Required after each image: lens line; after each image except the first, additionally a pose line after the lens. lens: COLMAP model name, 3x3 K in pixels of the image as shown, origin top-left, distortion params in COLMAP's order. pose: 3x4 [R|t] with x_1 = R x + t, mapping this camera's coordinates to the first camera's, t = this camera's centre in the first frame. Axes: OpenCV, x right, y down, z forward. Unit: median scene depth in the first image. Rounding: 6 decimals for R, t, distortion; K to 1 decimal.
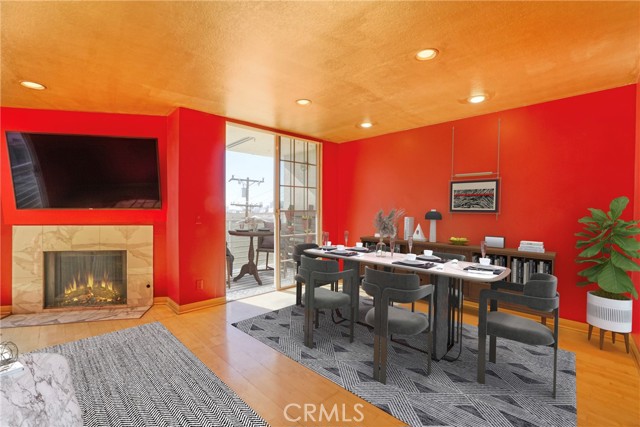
lens RADIAL K [[281.8, 0, 319.1], [0, 281.8, 215.5], [0, 0, 1]] dist [-0.004613, -0.000291]
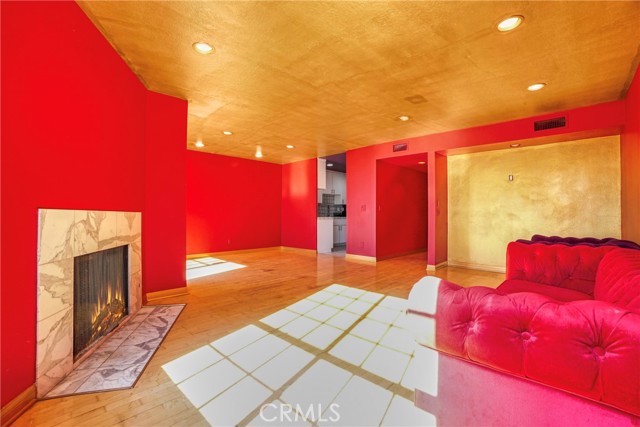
lens RADIAL K [[281.8, 0, 319.1], [0, 281.8, 212.3], [0, 0, 1]] dist [-0.004613, -0.000291]
pose [[-0.029227, -0.001327, 0.999572, -1.552406], [0.021831, 0.999760, 0.001965, 0.049005], [-0.999334, 0.021879, -0.029191, 0.531354]]
